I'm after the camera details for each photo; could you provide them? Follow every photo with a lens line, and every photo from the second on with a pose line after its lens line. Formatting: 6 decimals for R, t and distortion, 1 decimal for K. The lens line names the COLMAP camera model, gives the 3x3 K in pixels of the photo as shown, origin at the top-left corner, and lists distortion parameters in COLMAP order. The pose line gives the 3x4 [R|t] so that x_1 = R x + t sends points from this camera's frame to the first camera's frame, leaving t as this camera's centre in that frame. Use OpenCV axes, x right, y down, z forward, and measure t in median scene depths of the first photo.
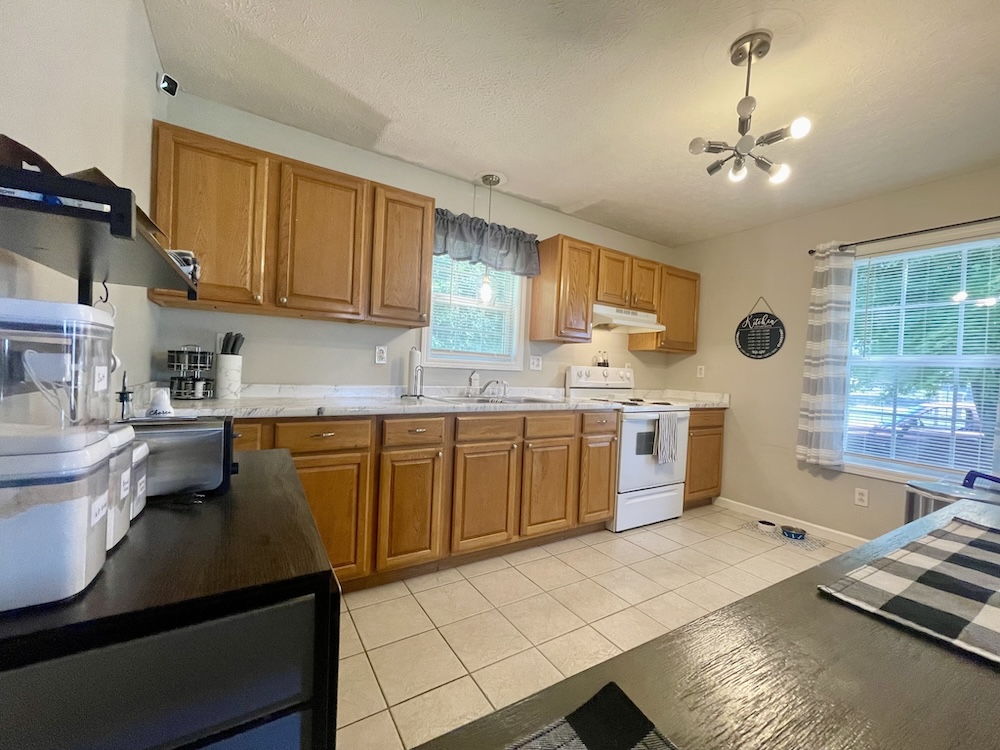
lens RADIAL K [[402.7, 0, 497.3], [0, 402.7, 374.2], [0, 0, 1]] dist [-0.003031, -0.000423]
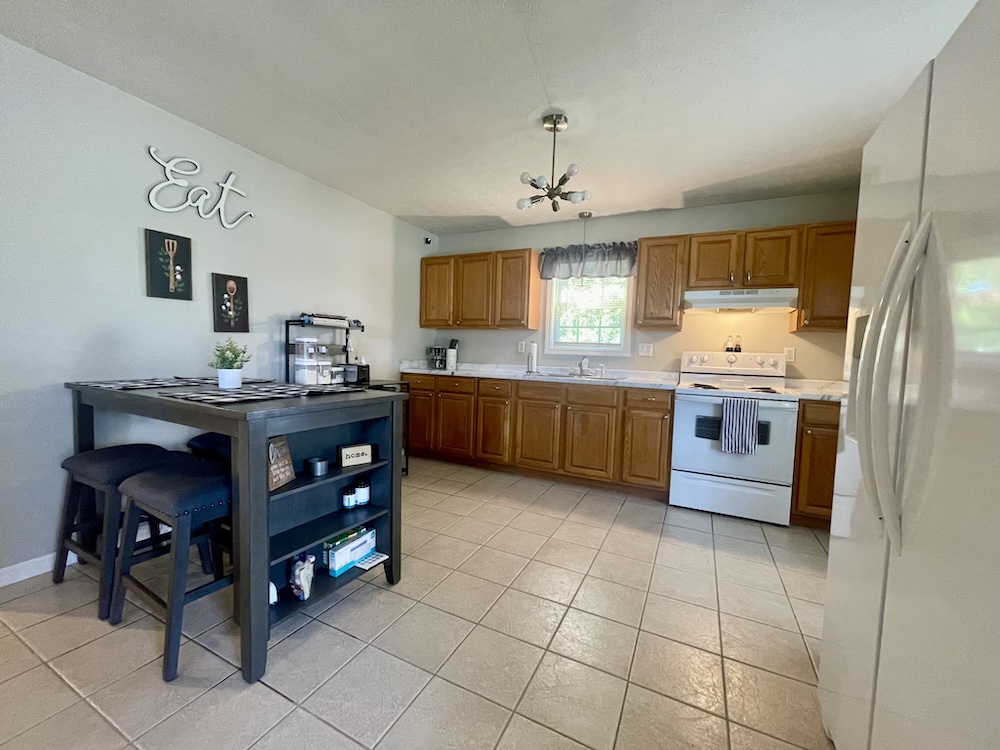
lens RADIAL K [[402.7, 0, 499.4], [0, 402.7, 374.8], [0, 0, 1]] dist [-0.003031, -0.000423]
pose [[0.530084, 0.021667, -0.847669, 1.020962], [-0.020215, 0.999712, 0.012912, 0.044556], [0.847704, 0.010292, 0.530369, 0.046183]]
